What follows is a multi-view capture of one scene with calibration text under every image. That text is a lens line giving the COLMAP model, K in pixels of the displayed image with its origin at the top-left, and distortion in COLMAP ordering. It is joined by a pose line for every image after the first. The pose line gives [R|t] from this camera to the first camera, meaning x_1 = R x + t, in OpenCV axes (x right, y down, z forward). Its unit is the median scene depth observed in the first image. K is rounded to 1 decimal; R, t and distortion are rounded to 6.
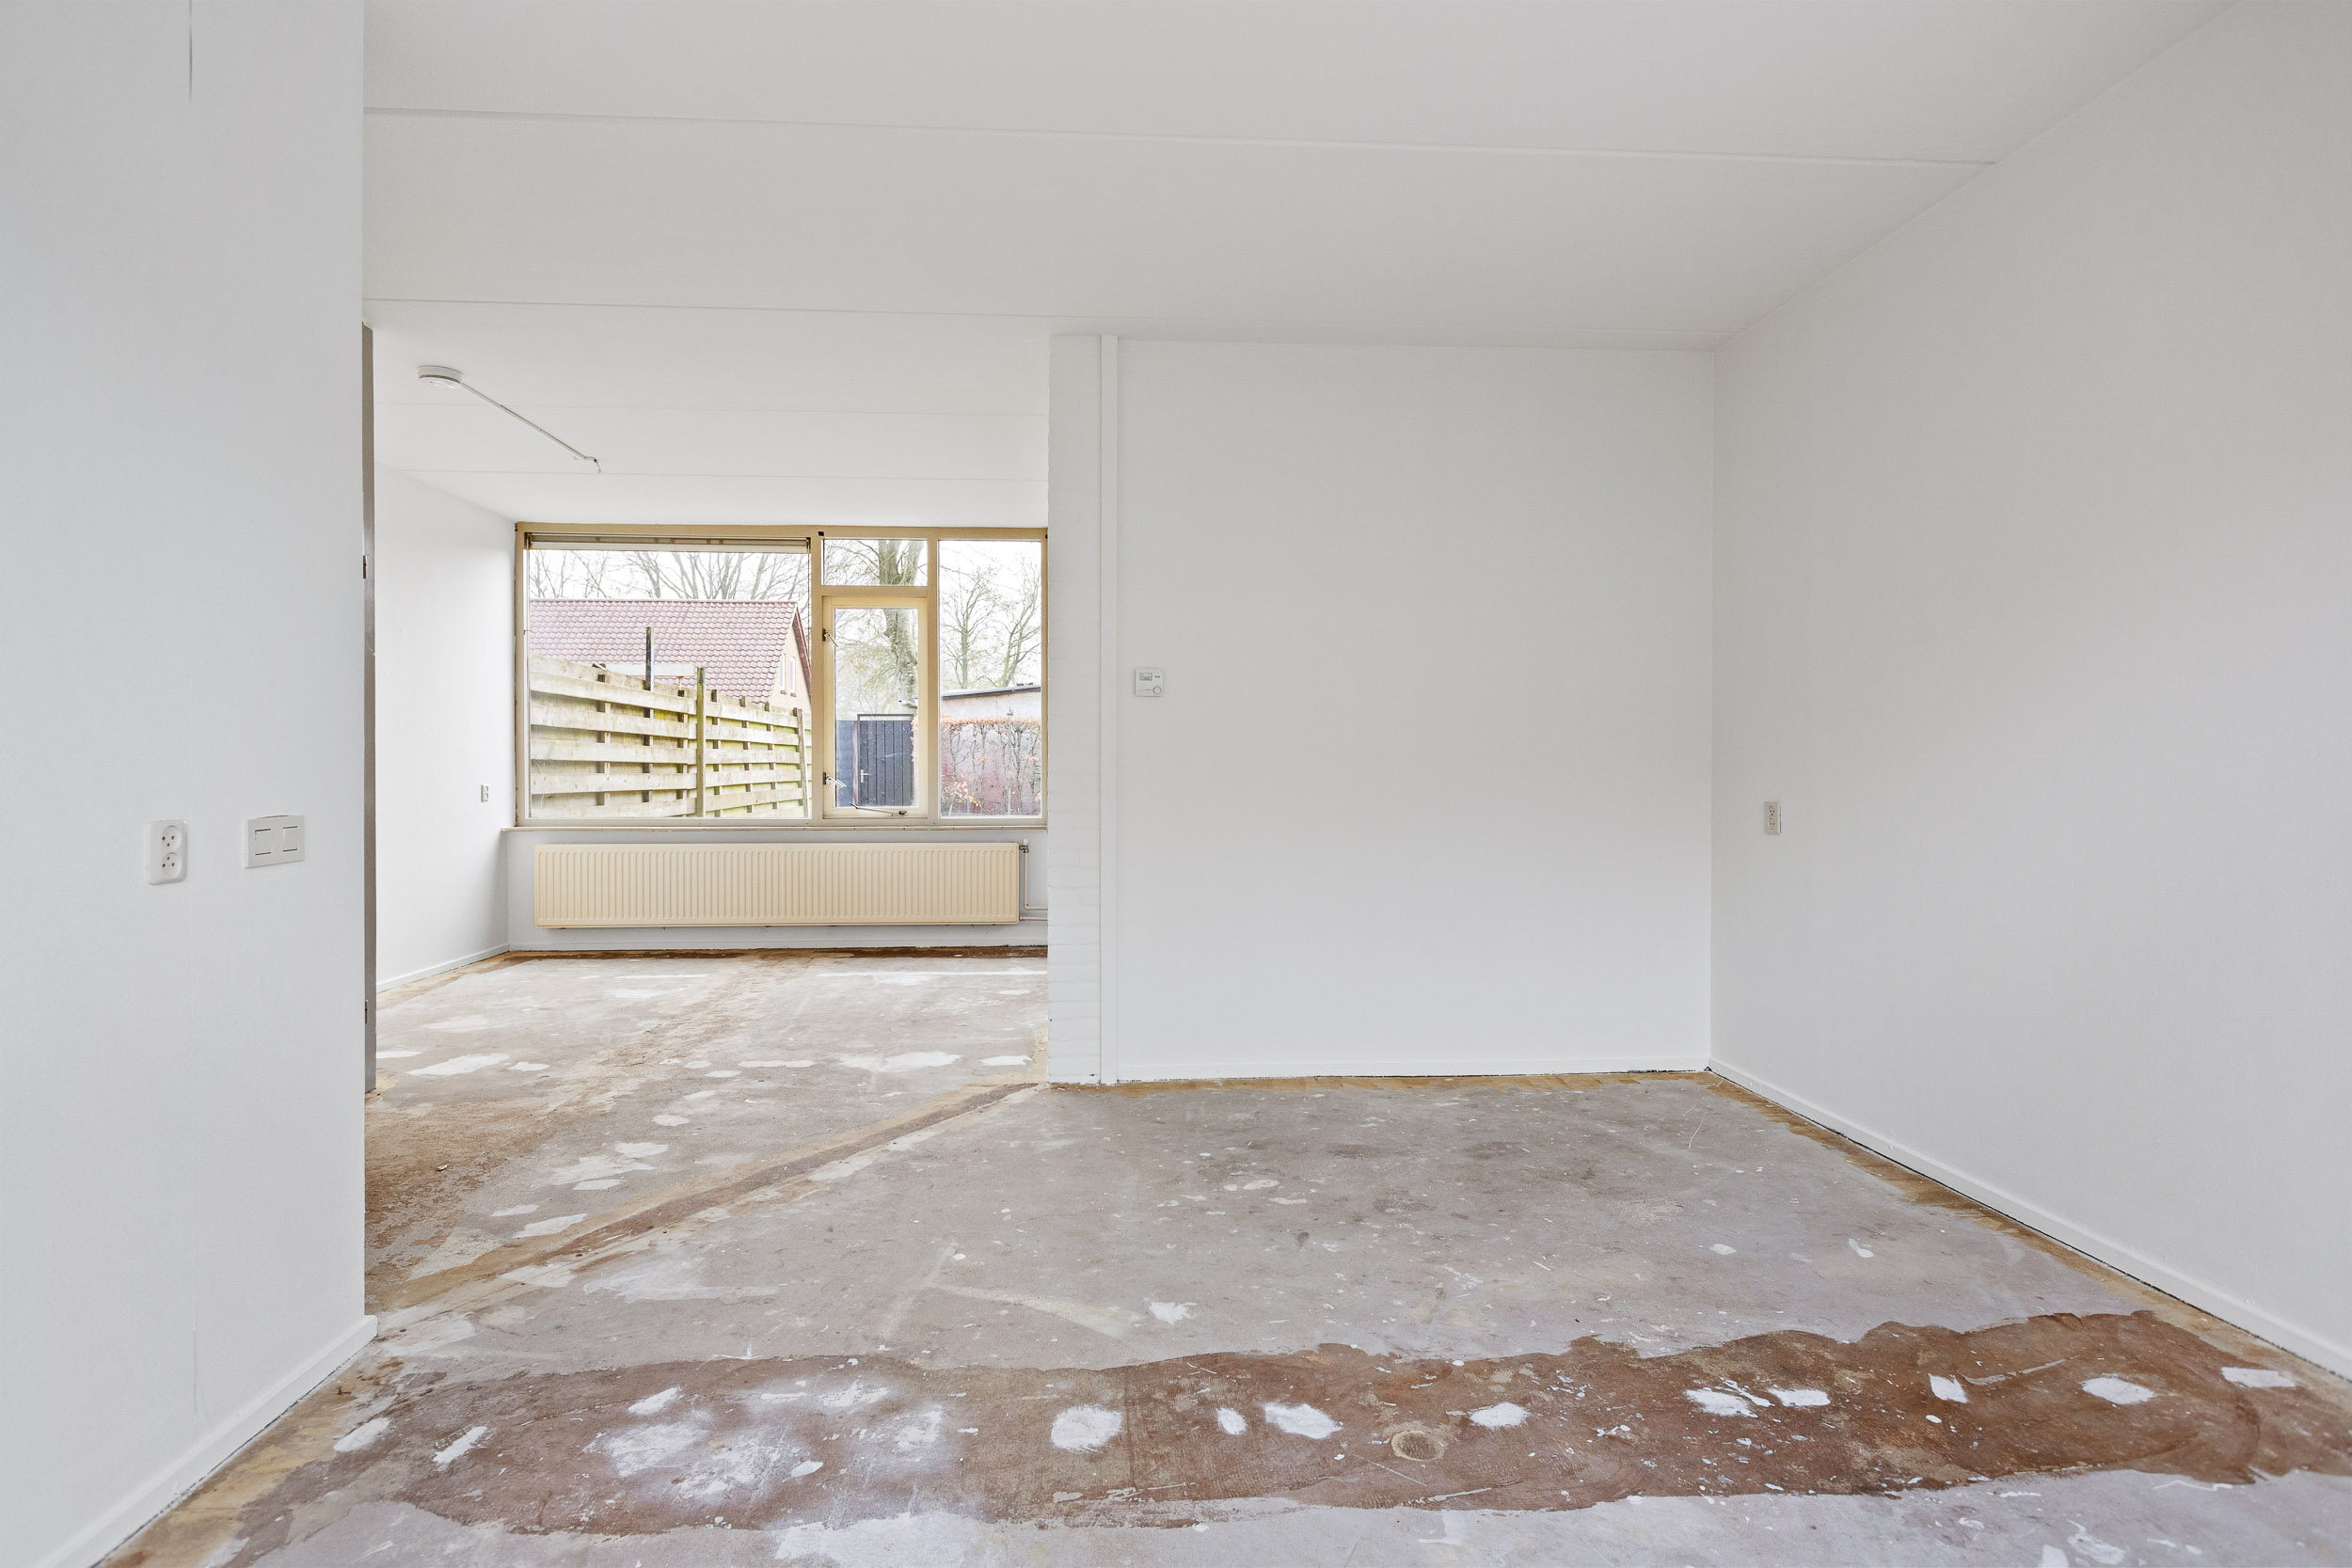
lens RADIAL K [[1275.0, 0, 1180.9], [0, 1275.0, 778.0], [0, 0, 1]] dist [0.000605, -0.000127]
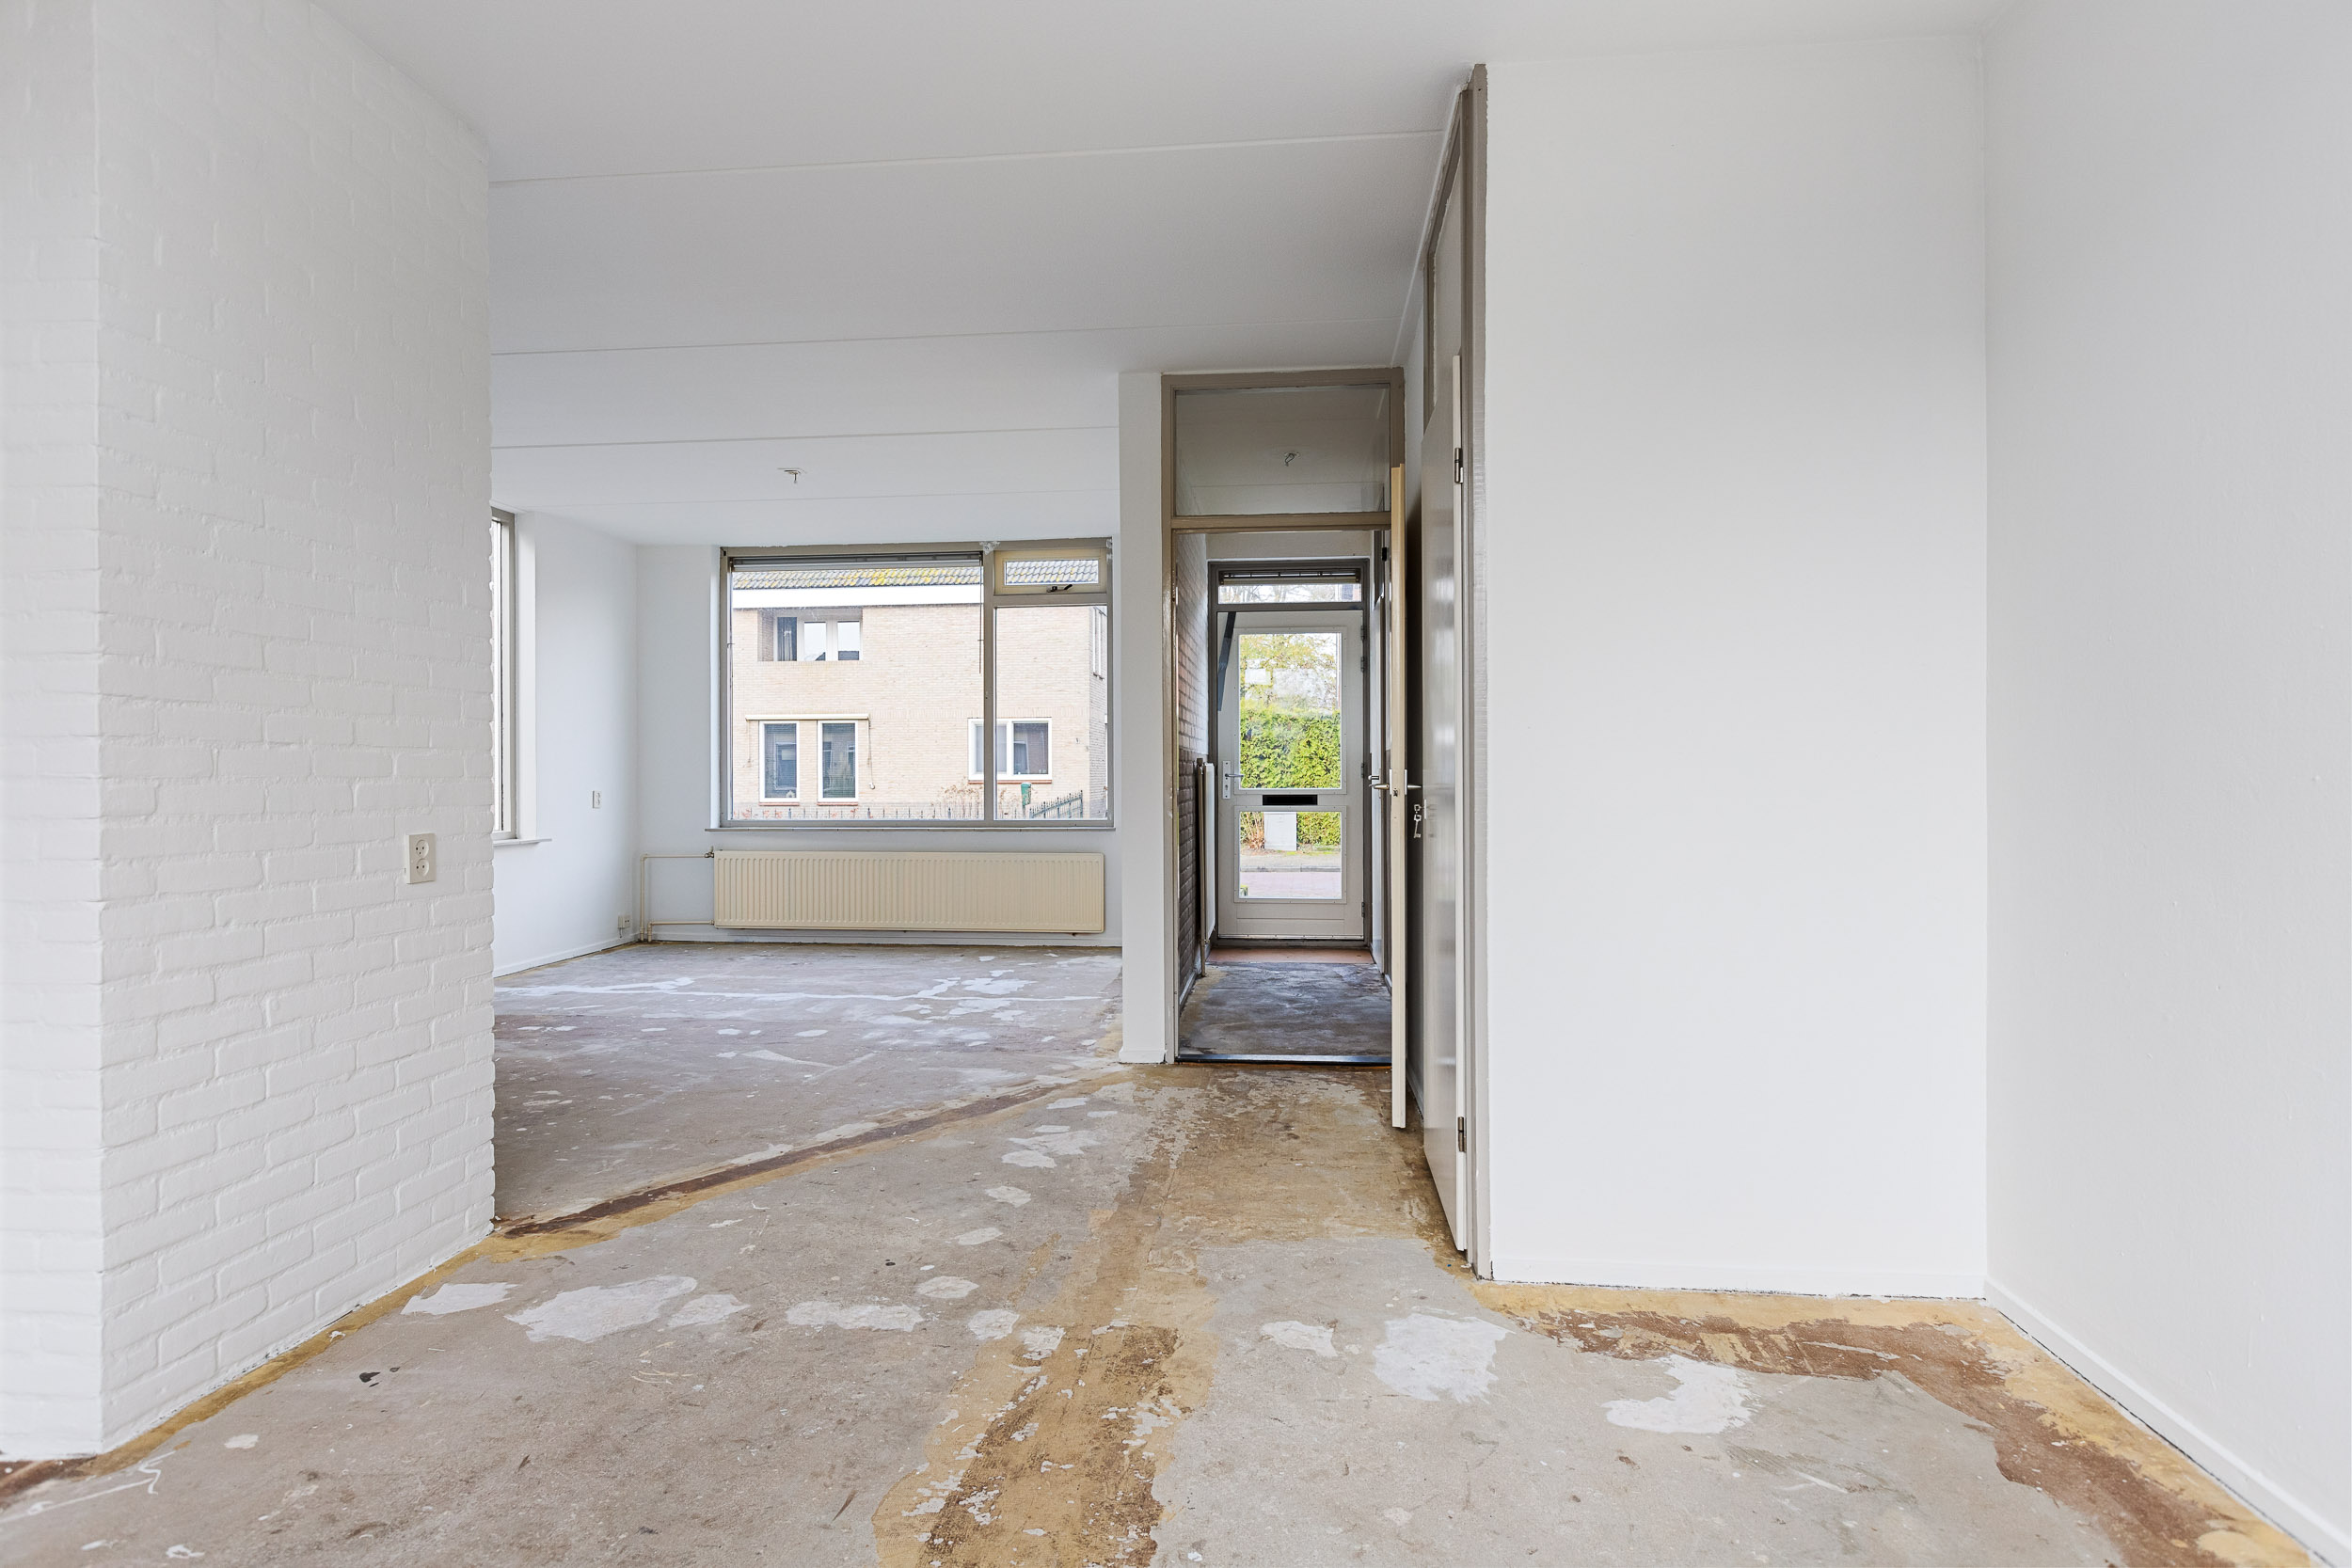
lens RADIAL K [[1275.0, 0, 1170.2], [0, 1275.0, 780.4], [0, 0, 1]] dist [0.000605, -0.000127]
pose [[-0.984802, 0.001190, 0.173679, -1.095539], [0.003398, 0.999917, 0.012418, -0.017690], [-0.173650, 0.012819, -0.984724, 3.033339]]
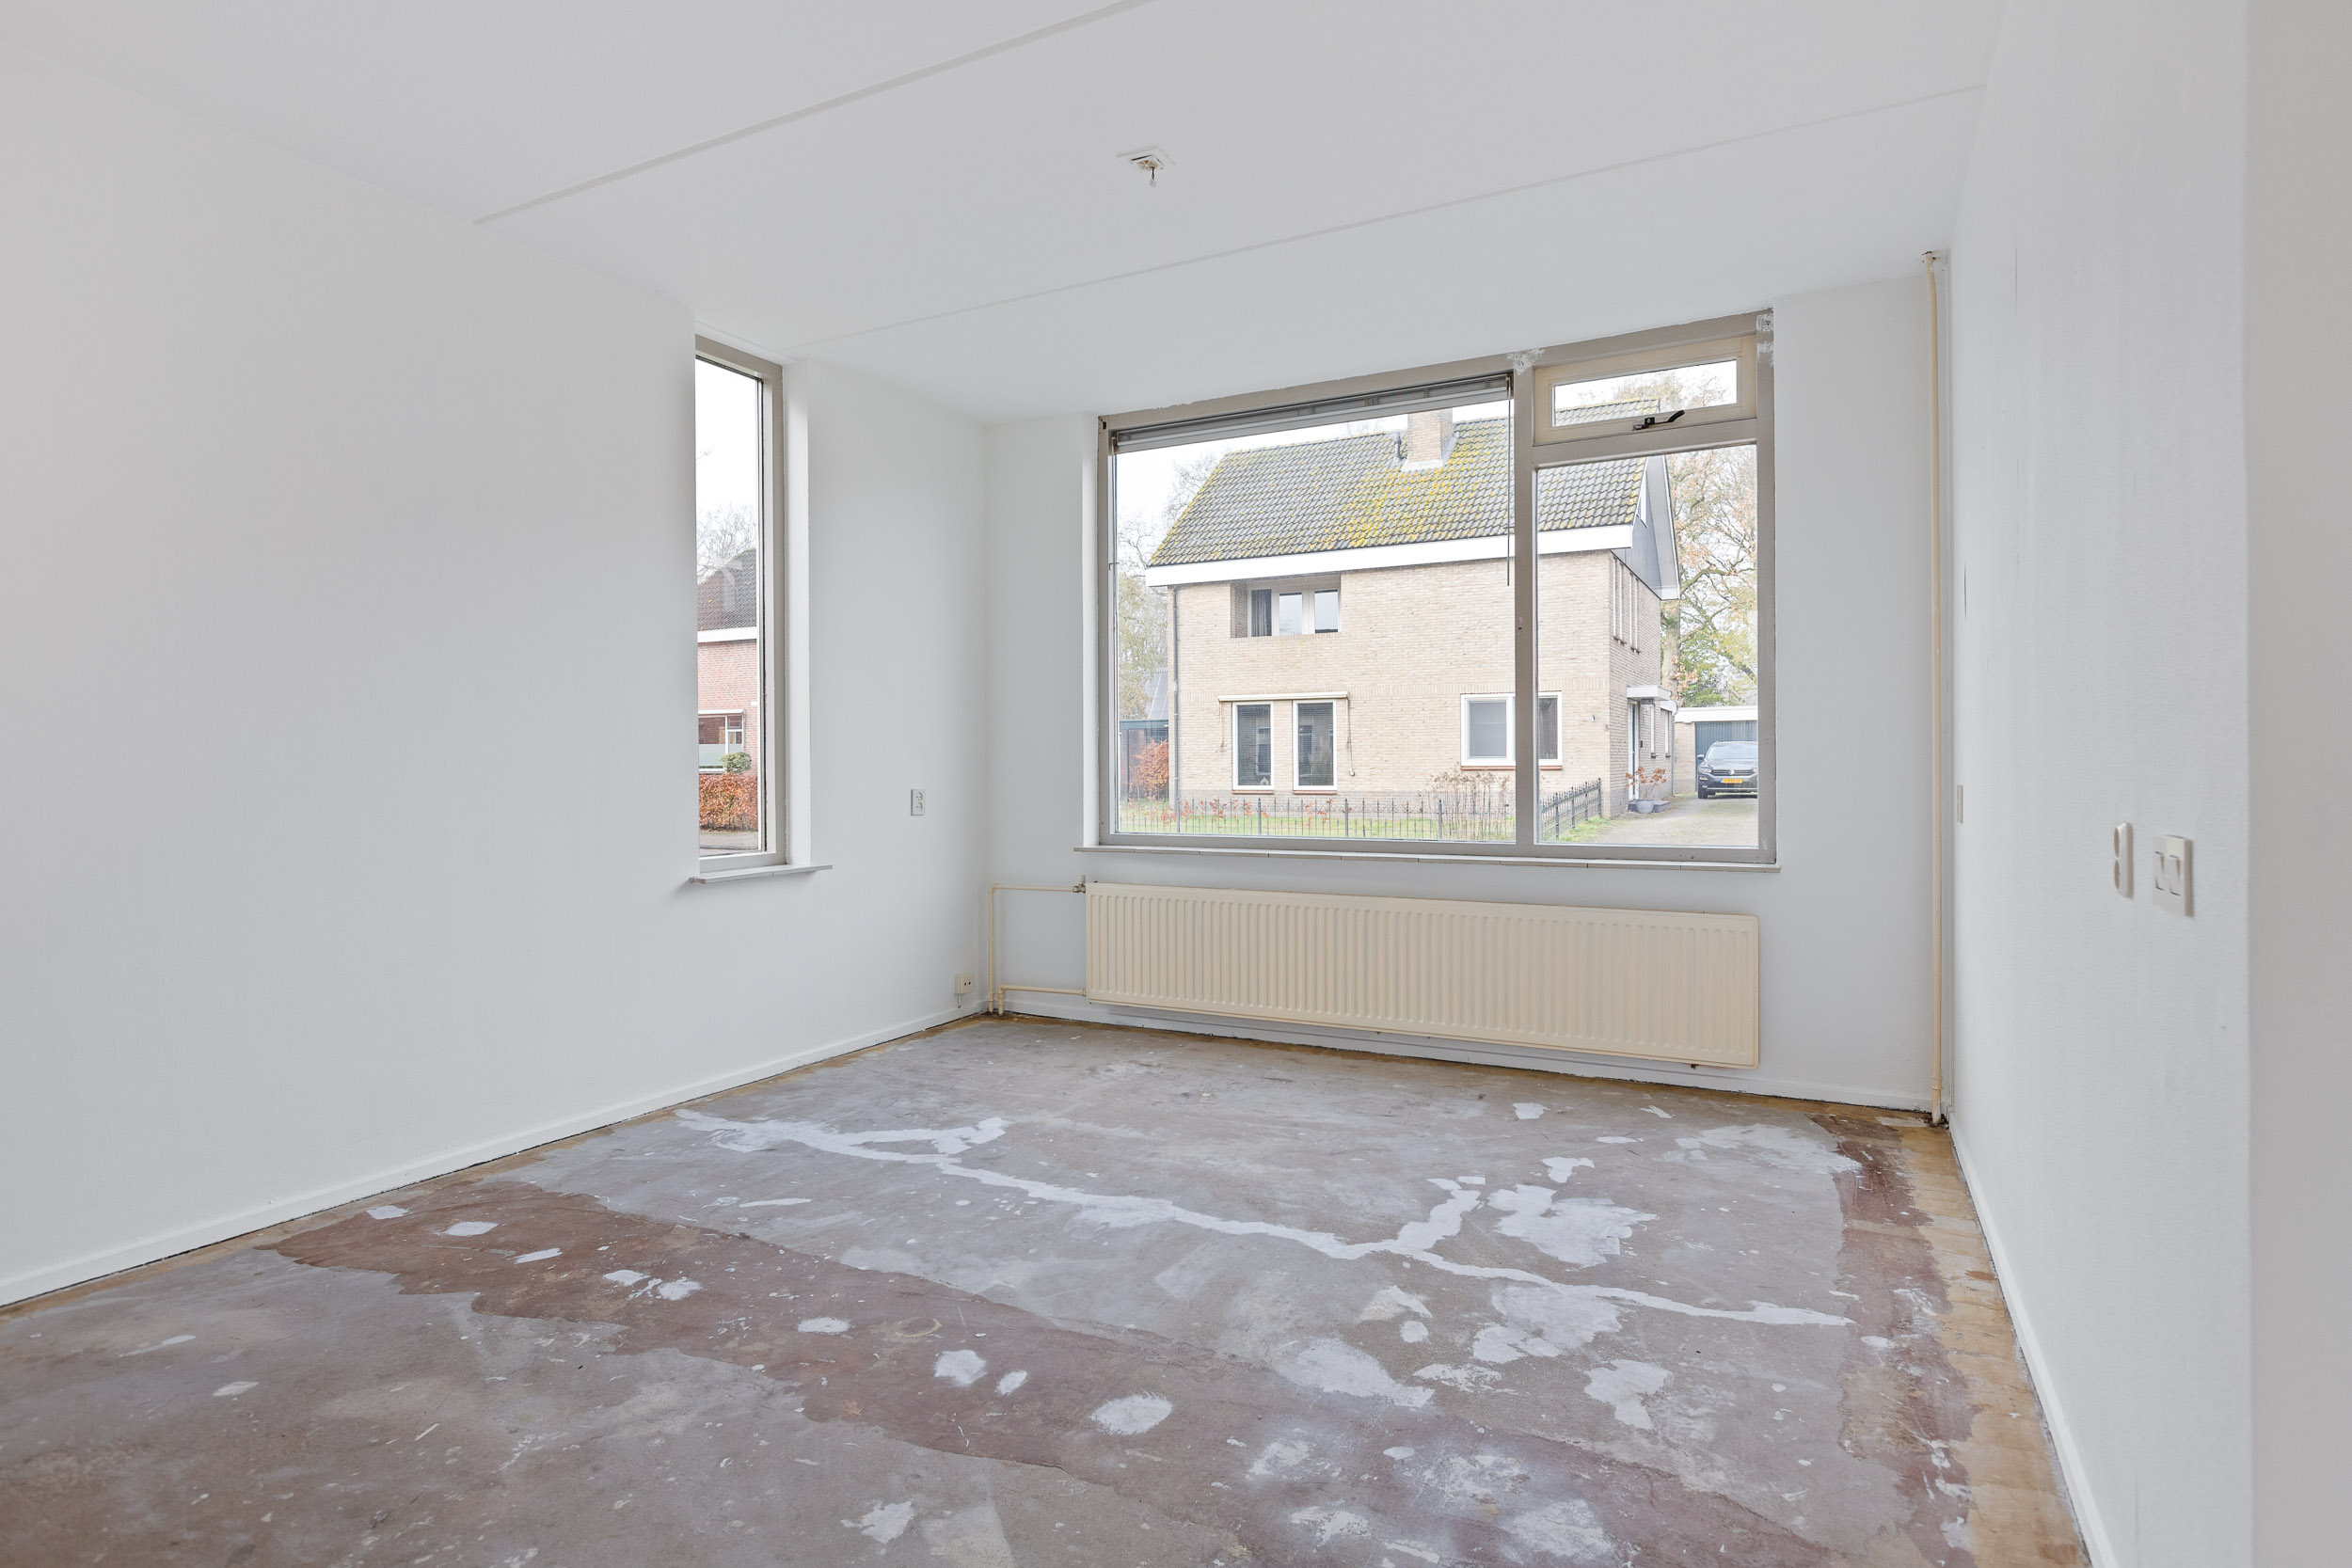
lens RADIAL K [[1275.0, 0, 1168.5], [0, 1275.0, 775.0], [0, 0, 1]] dist [0.000605, -0.000127]
pose [[-0.851668, -0.000722, 0.524082, -0.575255], [0.010168, 0.999788, 0.017900, -0.014551], [-0.523984, 0.020573, -0.851480, 1.678330]]
